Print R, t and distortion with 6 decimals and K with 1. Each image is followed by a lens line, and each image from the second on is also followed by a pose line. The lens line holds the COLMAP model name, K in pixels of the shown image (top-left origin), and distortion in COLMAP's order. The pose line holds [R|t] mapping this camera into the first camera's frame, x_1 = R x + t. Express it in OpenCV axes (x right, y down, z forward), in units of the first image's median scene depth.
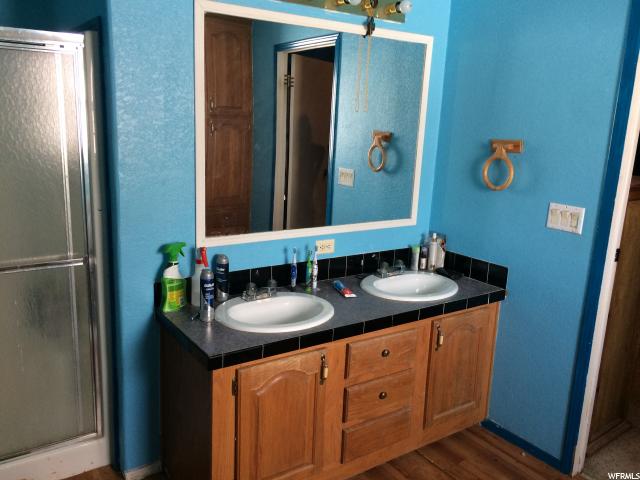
lens RADIAL K [[551.3, 0, 319.0], [0, 551.3, 239.4], [0, 0, 1]] dist [0.053713, -0.056796]
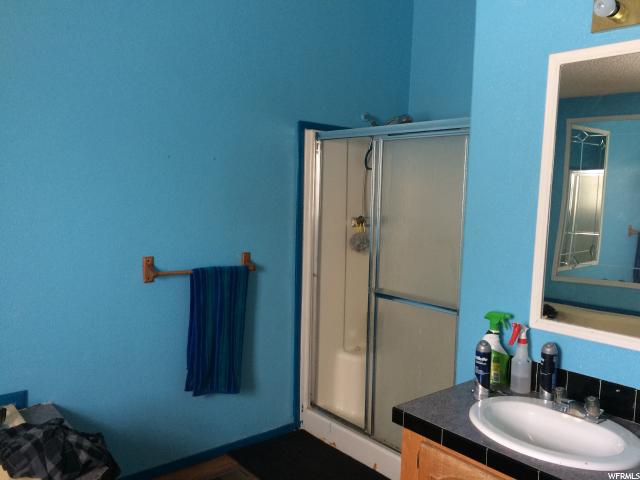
lens RADIAL K [[551.3, 0, 319.4], [0, 551.3, 240.7], [0, 0, 1]] dist [0.053713, -0.056796]
pose [[0.098567, 0.042313, -0.994230, 0.614015], [-0.250302, 0.968029, 0.016384, -0.048010], [0.963137, 0.247243, 0.106007, 0.556286]]
